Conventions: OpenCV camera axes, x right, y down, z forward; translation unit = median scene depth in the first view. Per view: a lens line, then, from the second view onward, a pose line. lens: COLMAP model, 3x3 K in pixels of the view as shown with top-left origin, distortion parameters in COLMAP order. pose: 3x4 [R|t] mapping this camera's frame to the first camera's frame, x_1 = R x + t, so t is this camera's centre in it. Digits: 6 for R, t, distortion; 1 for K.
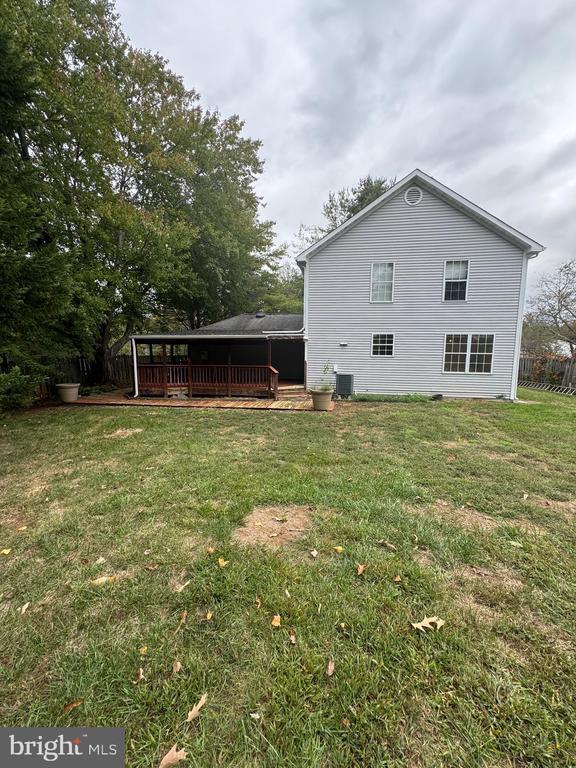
lens RADIAL K [[306.0, 0, 287.2], [0, 306.0, 383.8], [0, 0, 1]] dist [-0.000054, -0.000294]
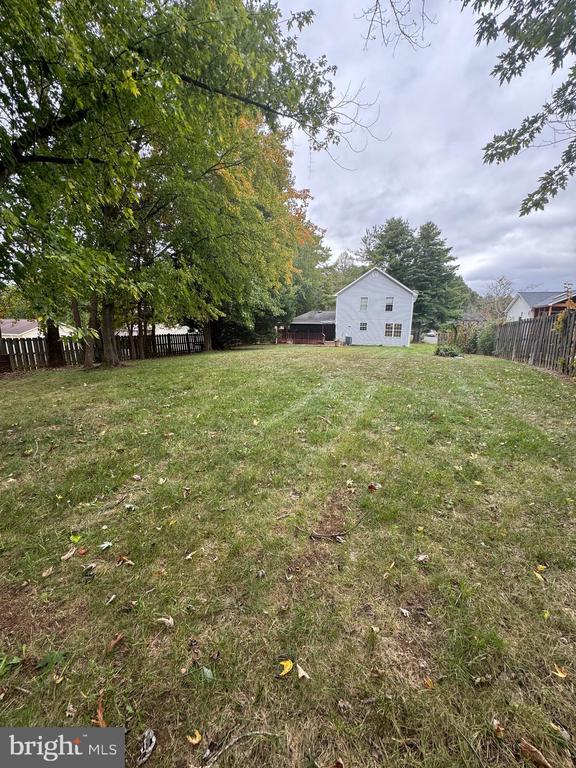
lens RADIAL K [[306.0, 0, 287.5], [0, 306.0, 384.0], [0, 0, 1]] dist [-0.000054, -0.000294]
pose [[0.983557, 0.046893, -0.174402, 0.144551], [-0.034676, 0.996769, 0.072452, 0.215397], [0.177236, -0.065214, 0.982005, -1.890521]]
